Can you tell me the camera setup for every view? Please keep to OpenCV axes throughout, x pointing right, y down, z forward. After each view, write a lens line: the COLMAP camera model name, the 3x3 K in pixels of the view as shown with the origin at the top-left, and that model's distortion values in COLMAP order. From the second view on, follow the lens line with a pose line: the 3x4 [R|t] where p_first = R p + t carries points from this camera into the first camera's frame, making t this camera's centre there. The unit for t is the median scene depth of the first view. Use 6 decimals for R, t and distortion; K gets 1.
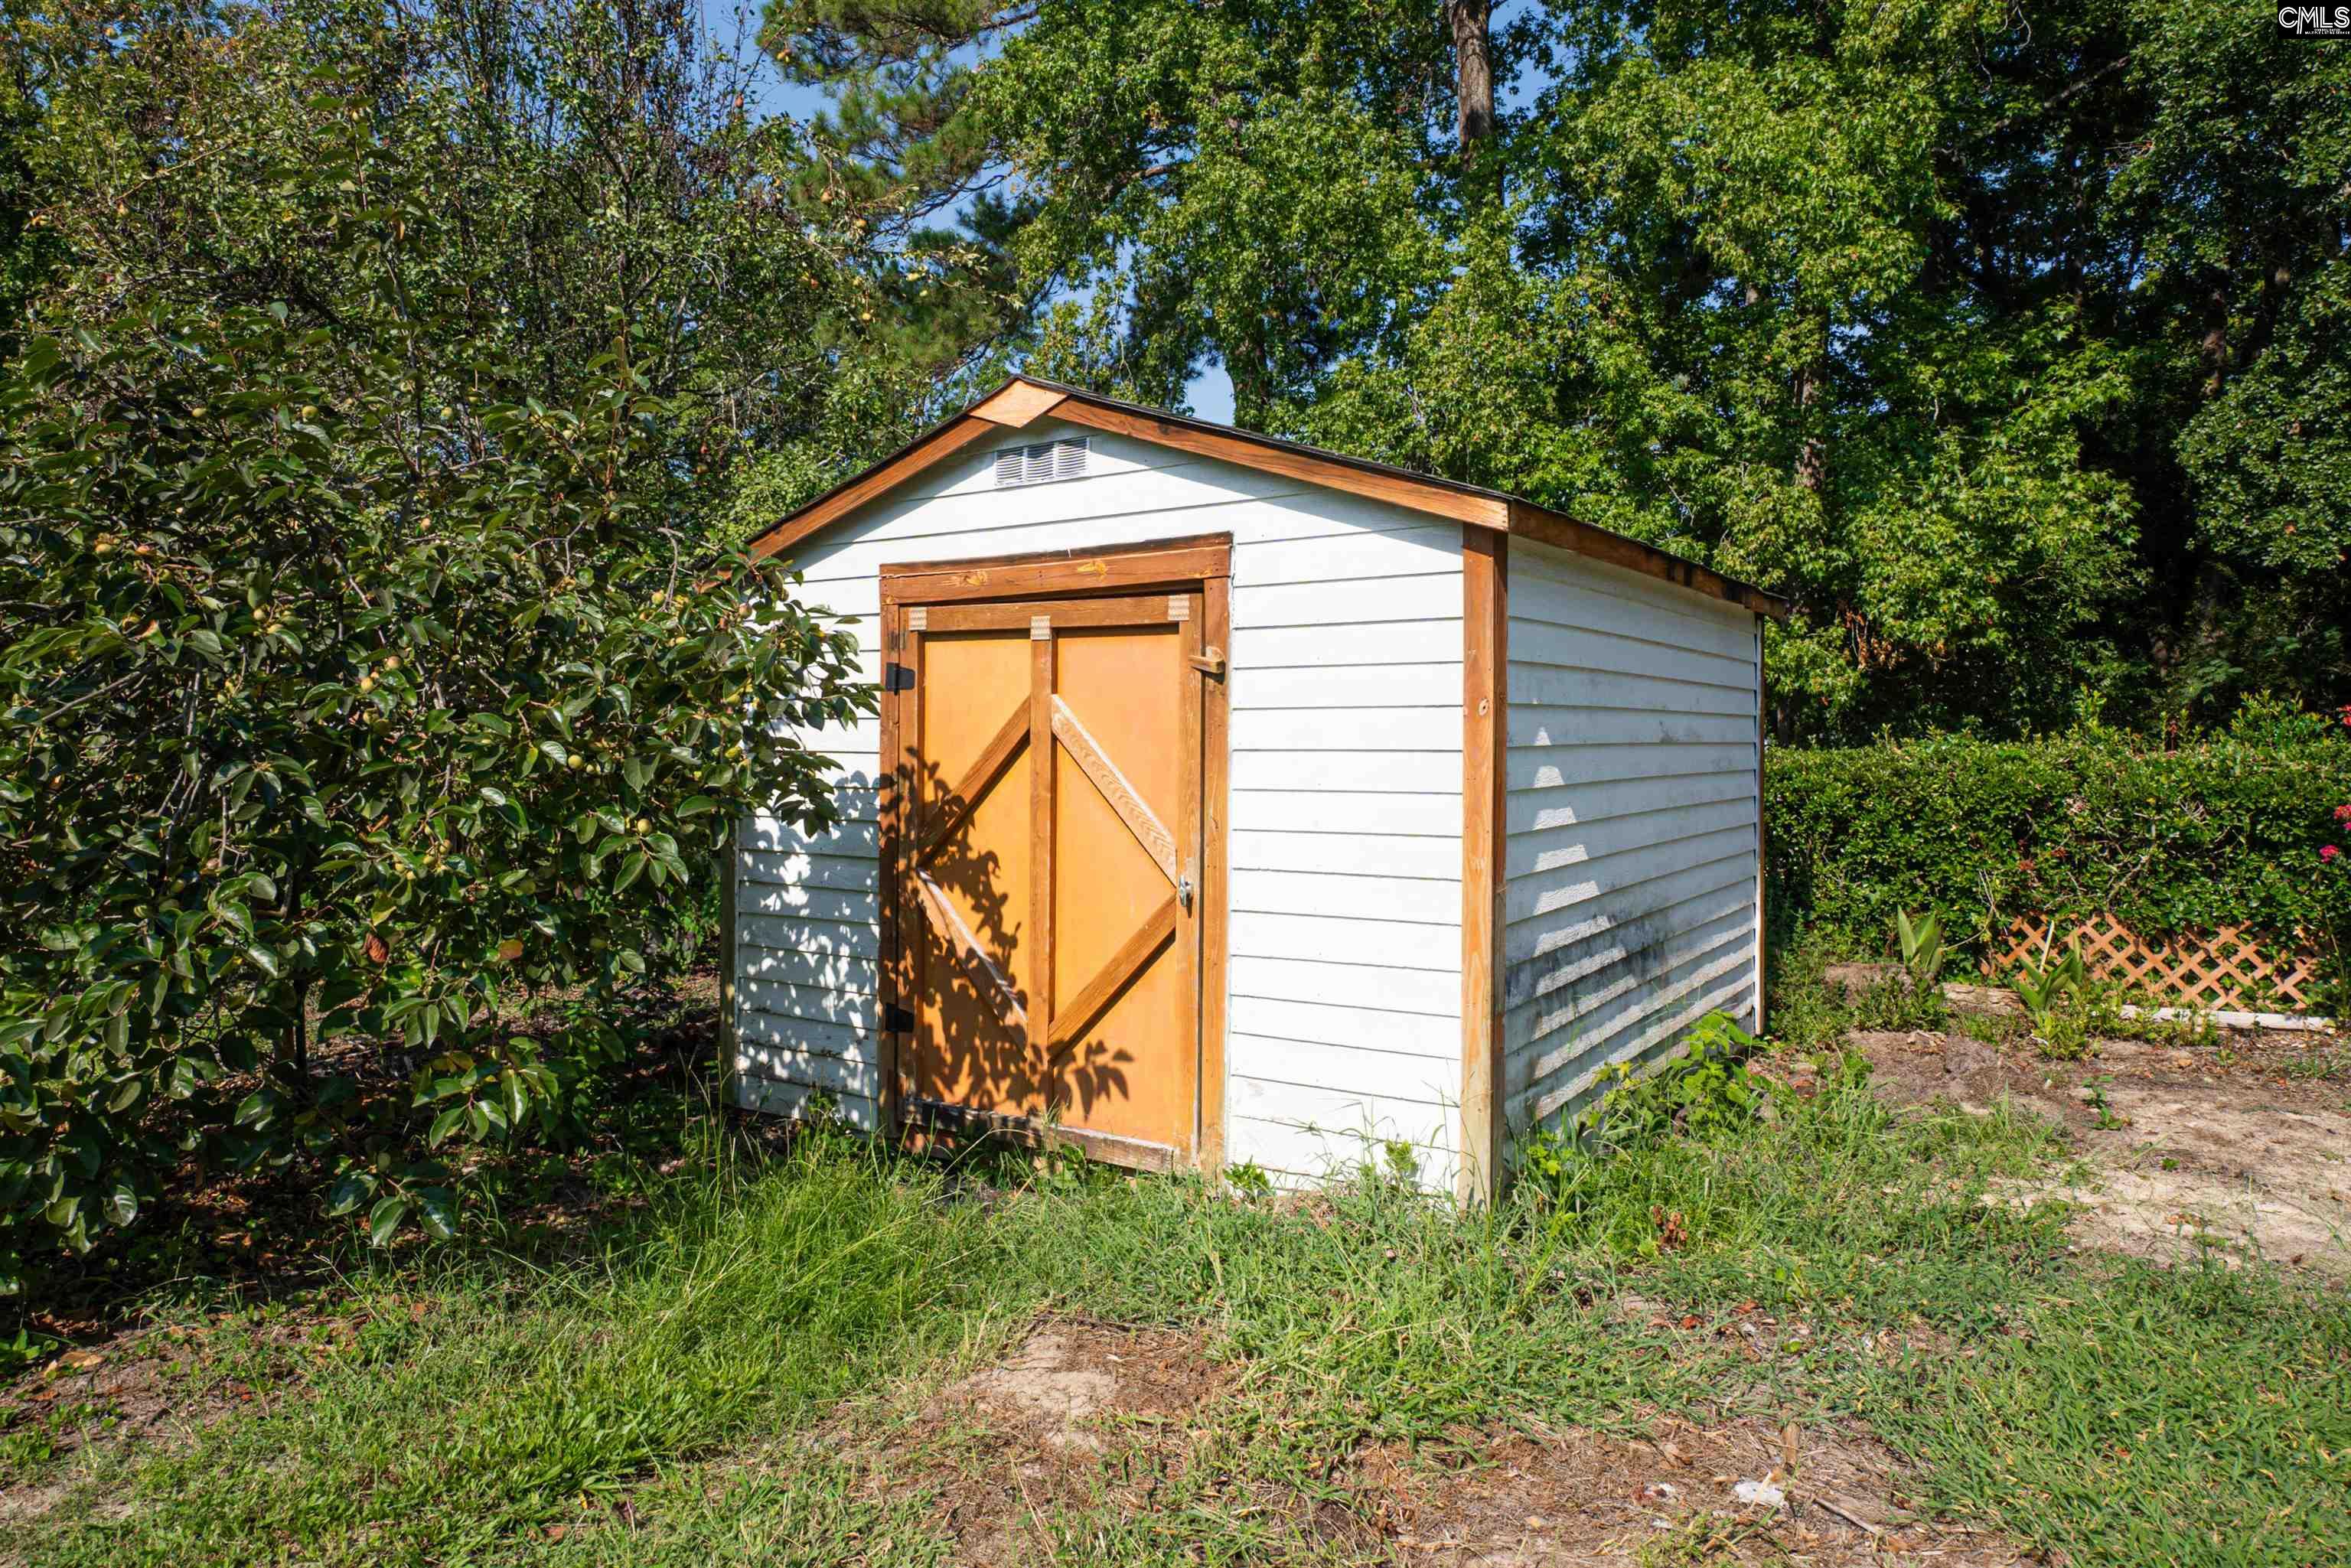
lens RADIAL K [[1492.2, 0, 1171.2], [0, 1492.2, 735.4], [0, 0, 1]] dist [-0.003822, 0.025726]
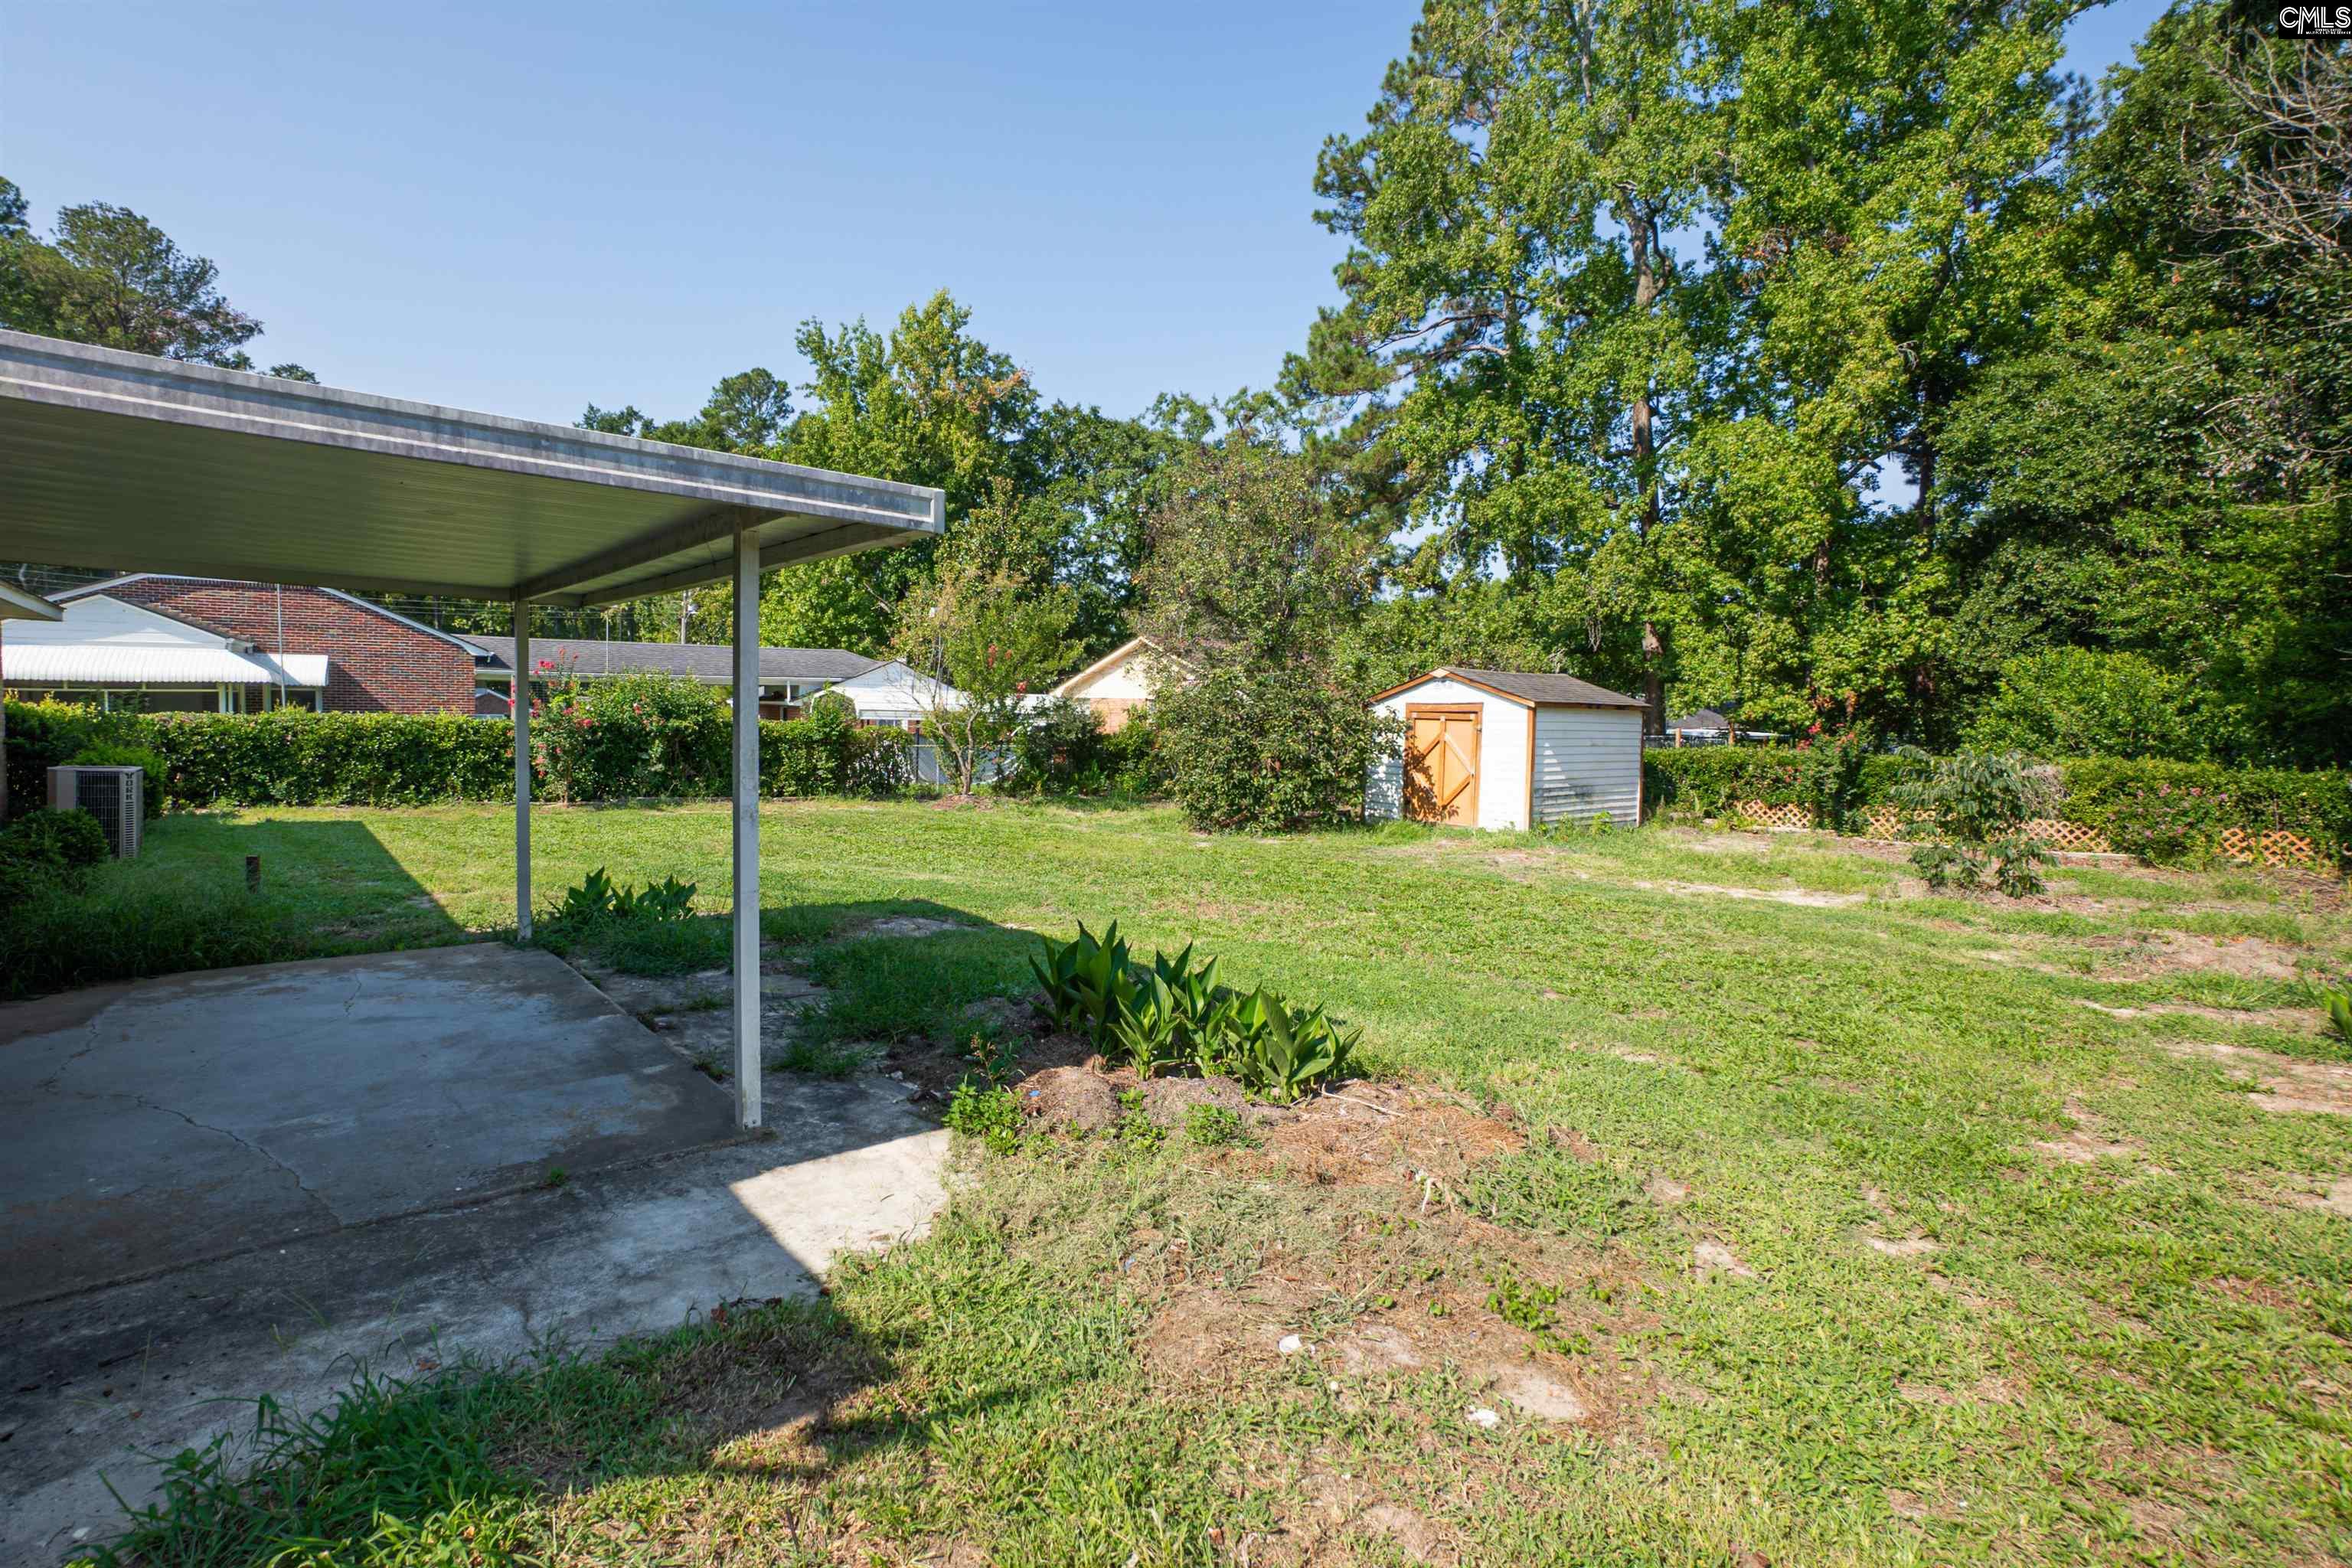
lens RADIAL K [[1102.1, 0, 1127.5], [0, 1102.1, 768.1], [0, 0, 1]] dist [-0.064521, 0.023490]
pose [[0.950475, 0.031582, -0.309192, 0.028657], [-0.017824, 0.998725, 0.047220, -0.039963], [0.310289, -0.039371, 0.949827, -1.723803]]
